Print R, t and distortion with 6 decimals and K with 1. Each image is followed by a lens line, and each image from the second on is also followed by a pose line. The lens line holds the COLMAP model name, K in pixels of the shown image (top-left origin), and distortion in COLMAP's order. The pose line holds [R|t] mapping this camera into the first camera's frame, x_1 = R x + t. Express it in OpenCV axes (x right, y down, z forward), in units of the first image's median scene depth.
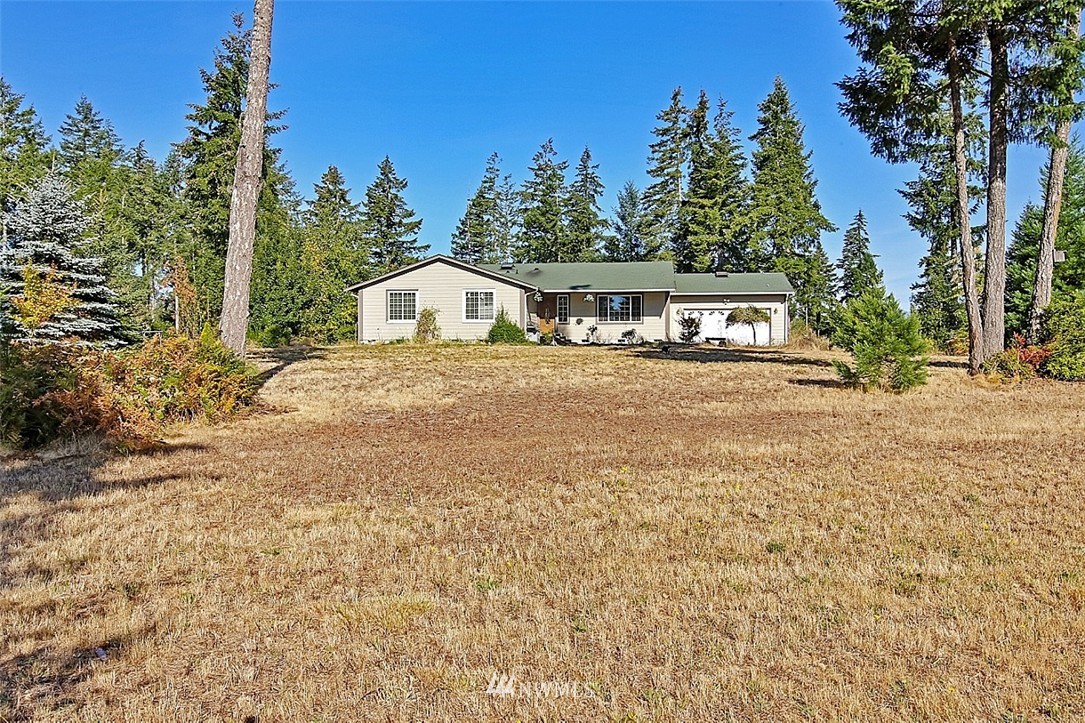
lens RADIAL K [[795.2, 0, 542.5], [0, 795.2, 361.5], [0, 0, 1]] dist [0.003302, 0.010610]
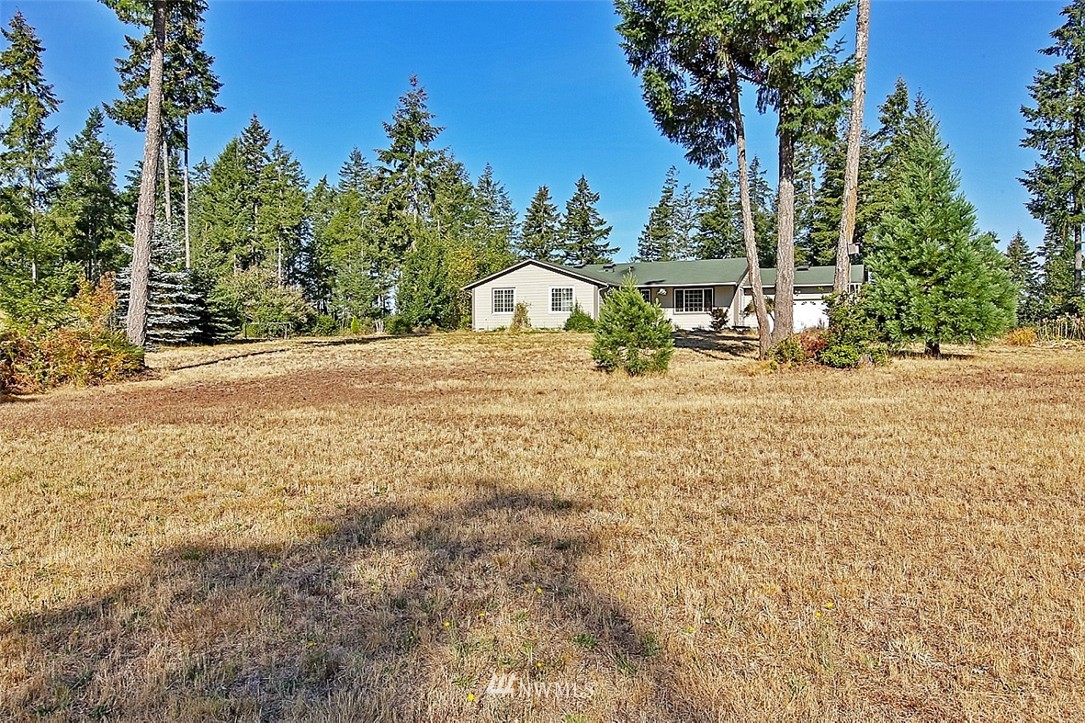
lens RADIAL K [[670.9, 0, 542.5], [0, 670.9, 361.5], [0, 0, 1]] dist [-0.007736, 0.002879]
pose [[0.957044, 0.013176, -0.289642, 0.141829], [-0.006370, 0.999681, 0.024430, -0.000950], [0.289871, -0.021536, 0.956823, 0.011409]]
